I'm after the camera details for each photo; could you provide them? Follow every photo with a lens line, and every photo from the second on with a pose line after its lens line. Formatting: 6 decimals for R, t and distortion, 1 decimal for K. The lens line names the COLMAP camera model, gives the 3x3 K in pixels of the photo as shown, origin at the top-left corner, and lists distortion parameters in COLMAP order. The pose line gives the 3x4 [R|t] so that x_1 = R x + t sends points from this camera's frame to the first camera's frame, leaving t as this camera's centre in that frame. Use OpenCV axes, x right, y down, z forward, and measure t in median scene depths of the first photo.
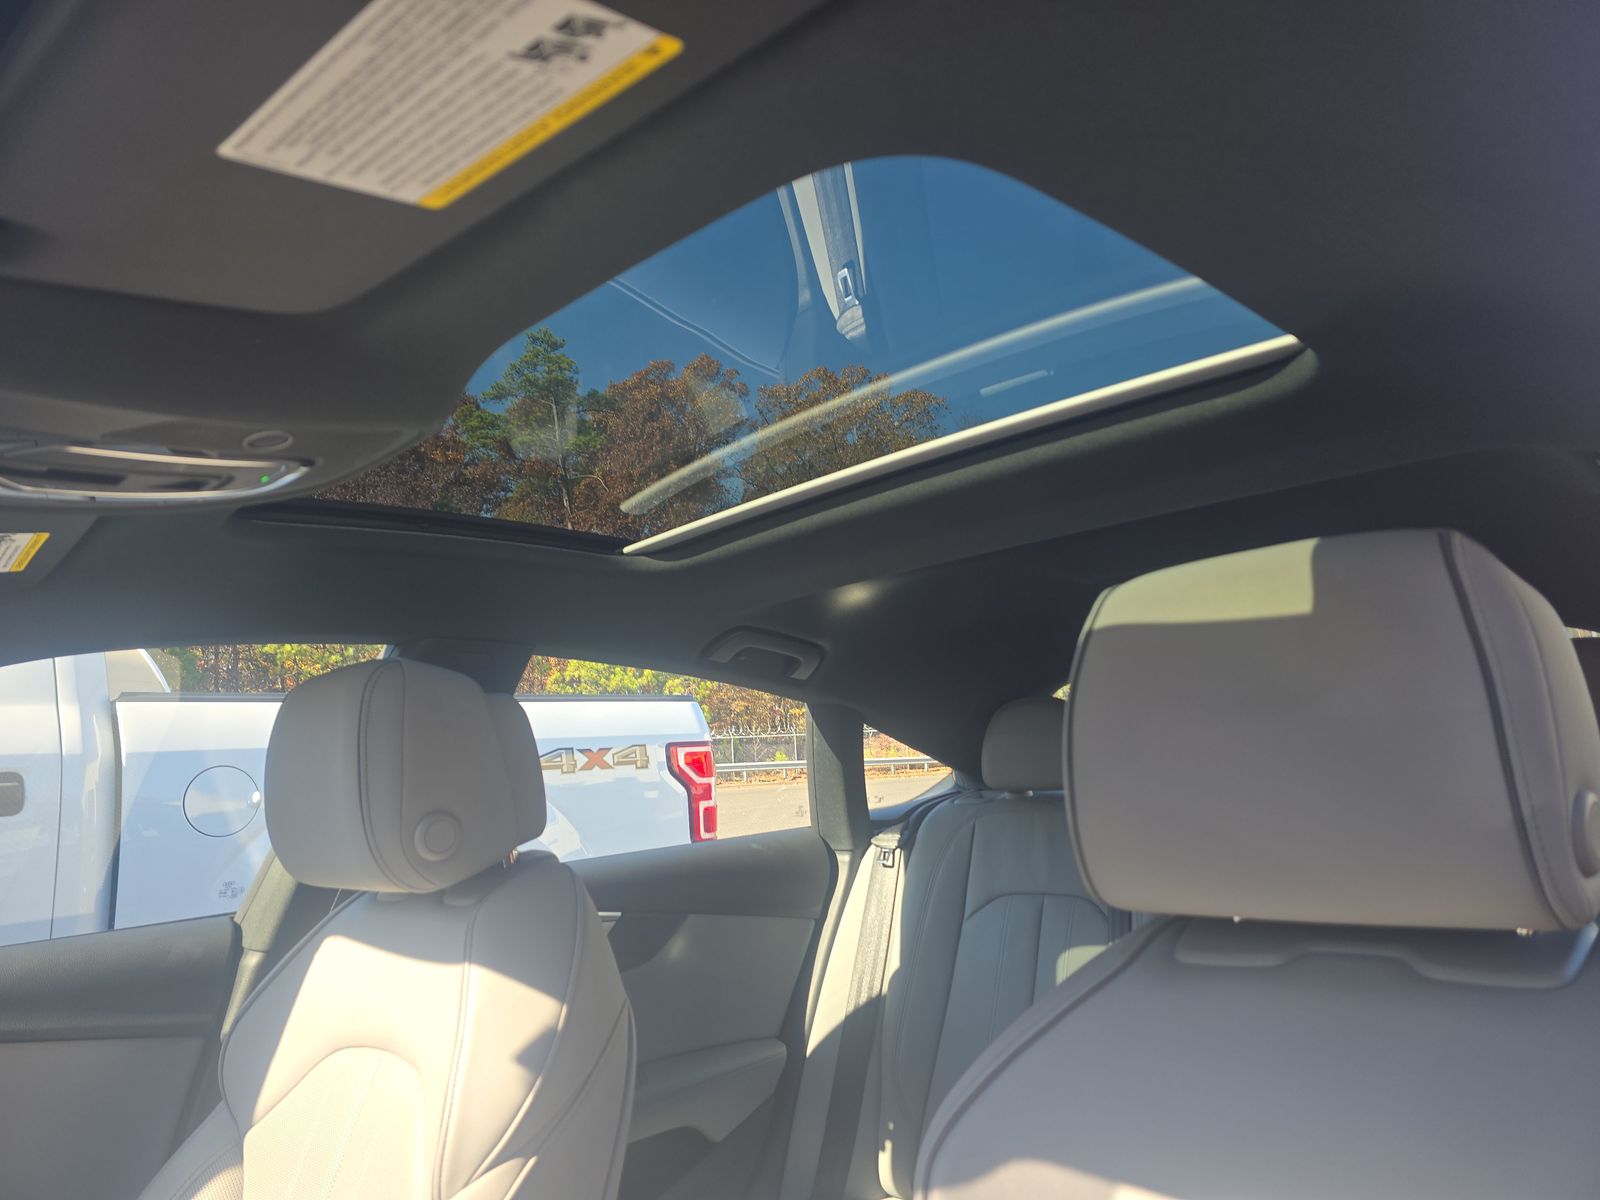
lens RADIAL K [[1064.9, 0, 801.6], [0, 1064.9, 586.8], [0, 0, 1]] dist [0.032153, -0.037444]
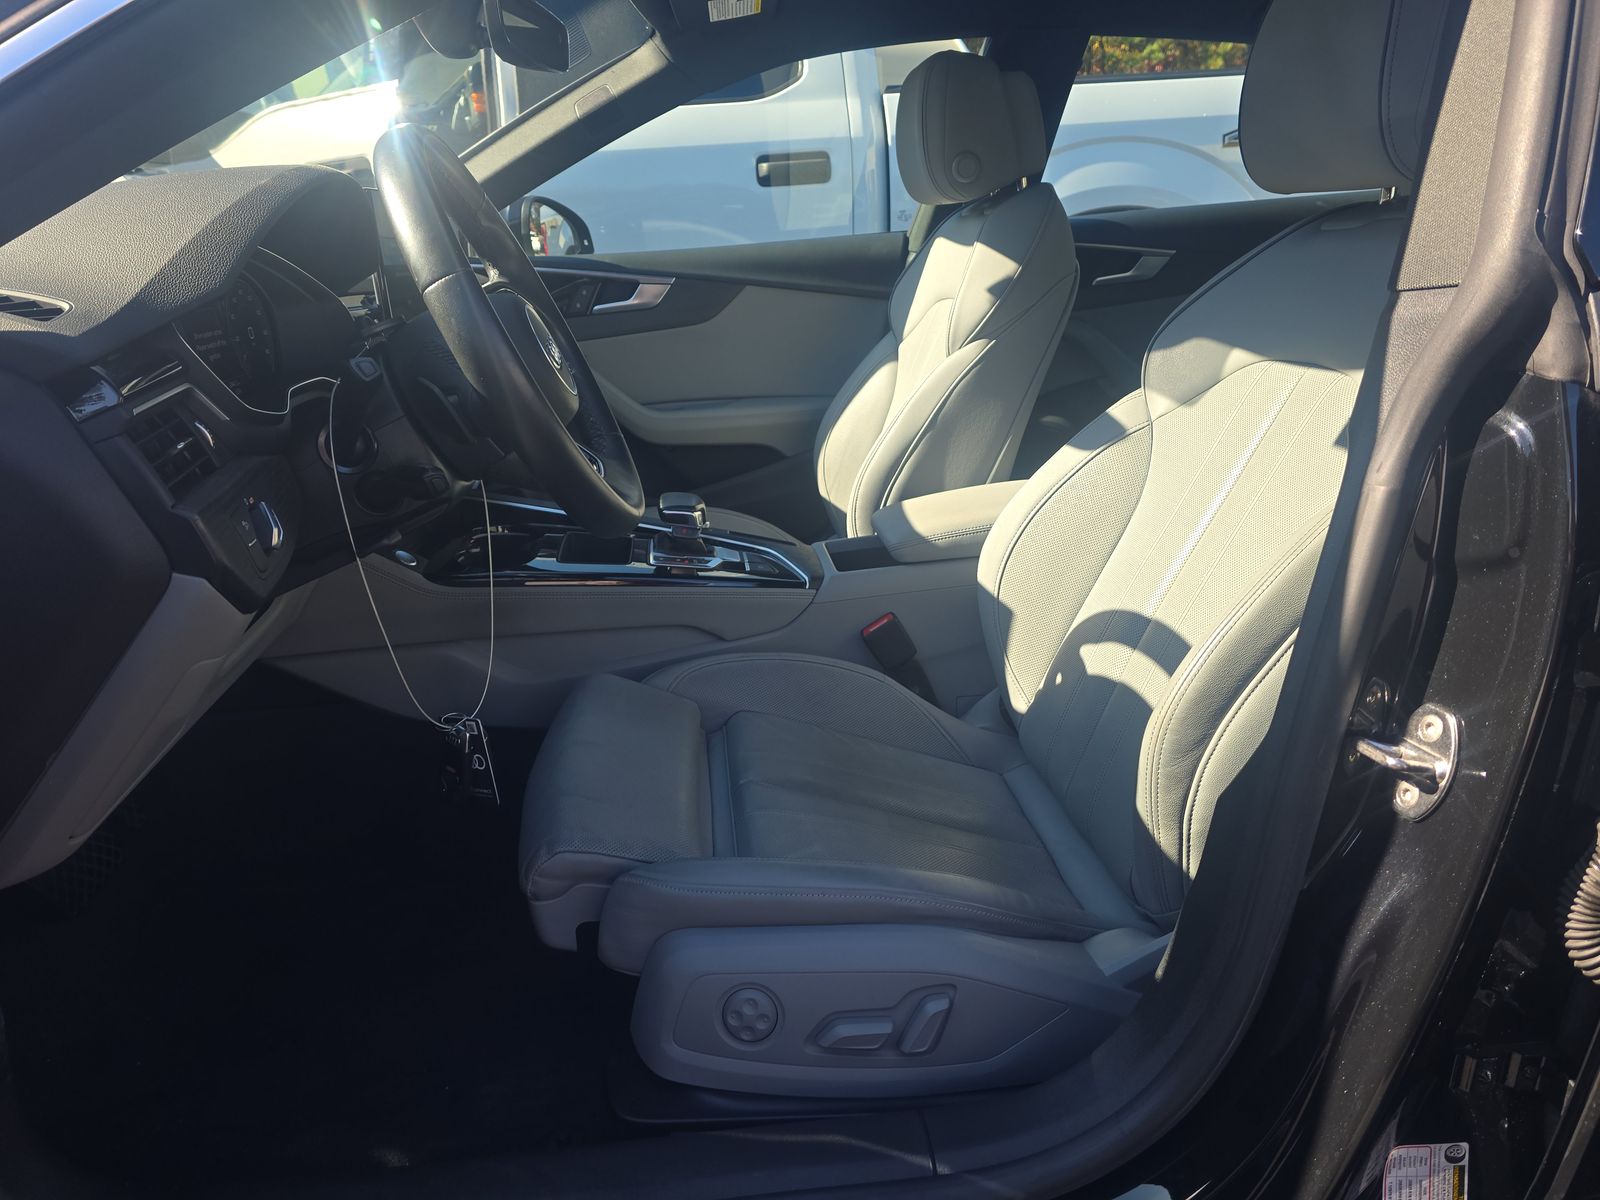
lens RADIAL K [[1064.9, 0, 808.0], [0, 1064.9, 602.9], [0, 0, 1]] dist [0.032153, -0.037444]
pose [[0.780404, 0.242323, -0.576410, 0.303816], [0.096551, 0.864093, 0.493985, -0.016088], [0.617776, -0.441161, 0.650946, -0.282547]]
